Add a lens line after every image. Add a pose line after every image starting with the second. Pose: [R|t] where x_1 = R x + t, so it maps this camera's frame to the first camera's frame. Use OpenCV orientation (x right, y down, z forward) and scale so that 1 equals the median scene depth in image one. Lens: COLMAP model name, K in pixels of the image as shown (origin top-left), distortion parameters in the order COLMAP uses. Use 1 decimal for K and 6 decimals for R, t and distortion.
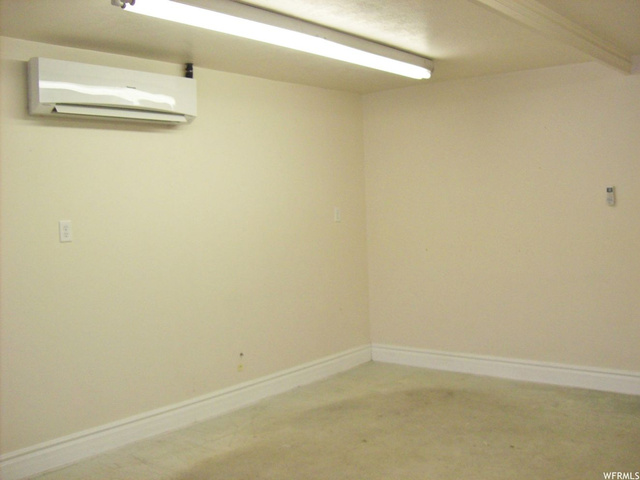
lens RADIAL K [[668.6, 0, 320.5], [0, 668.6, 238.3], [0, 0, 1]] dist [-0.158719, 0.000000]
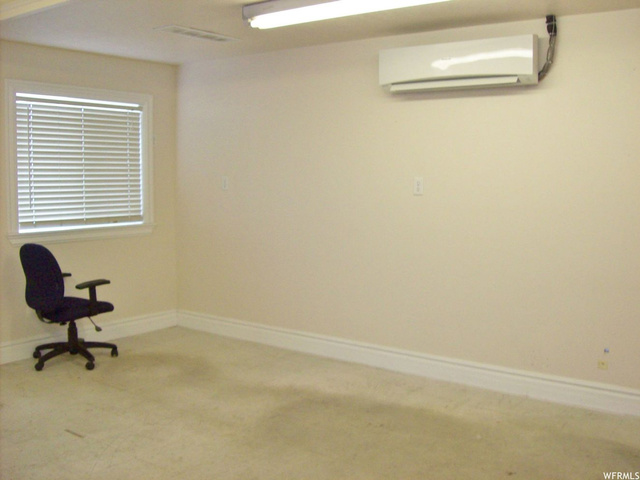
lens RADIAL K [[668.6, 0, 320.6], [0, 668.6, 241.1], [0, 0, 1]] dist [-0.158719, 0.000000]
pose [[0.043174, 0.141484, -0.988999, 0.798245], [-0.052541, 0.988873, 0.139172, -0.069458], [0.997685, 0.045954, 0.050127, 0.722605]]
